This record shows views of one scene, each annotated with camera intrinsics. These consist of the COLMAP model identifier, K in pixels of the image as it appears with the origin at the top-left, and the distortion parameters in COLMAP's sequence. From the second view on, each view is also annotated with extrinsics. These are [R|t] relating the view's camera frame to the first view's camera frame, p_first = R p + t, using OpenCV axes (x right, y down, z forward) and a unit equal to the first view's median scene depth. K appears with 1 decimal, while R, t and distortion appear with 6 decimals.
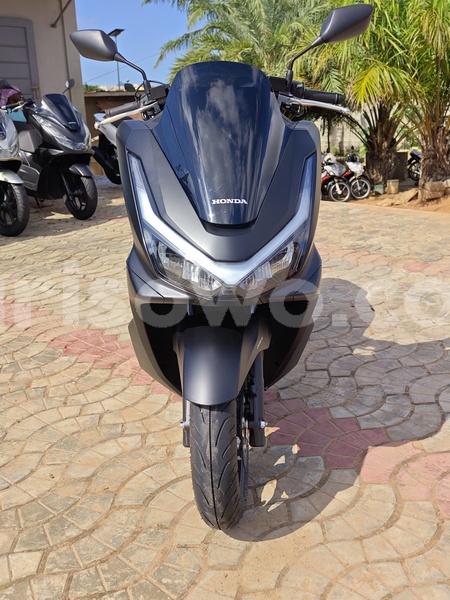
lens RADIAL K [[598.7, 0, 225.0], [0, 598.7, 300.0], [0, 0, 1]] dist [0.013422, -0.000613]
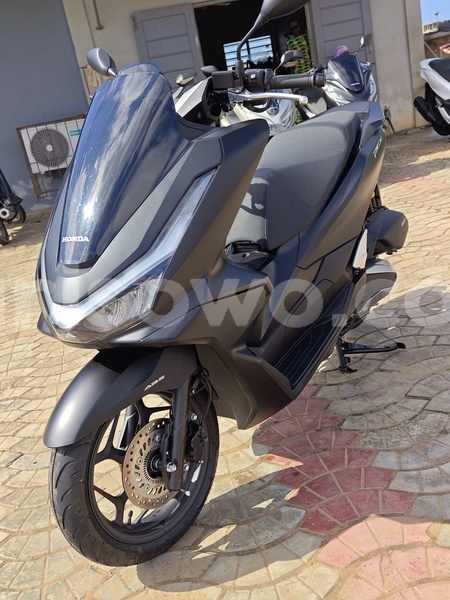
lens RADIAL K [[598.7, 0, 225.0], [0, 598.7, 300.0], [0, 0, 1]] dist [0.013422, -0.000613]
pose [[0.809635, 0.059277, -0.583933, 0.596681], [-0.009354, 0.996064, 0.088144, -0.123257], [0.586860, -0.065902, 0.807002, 0.286327]]
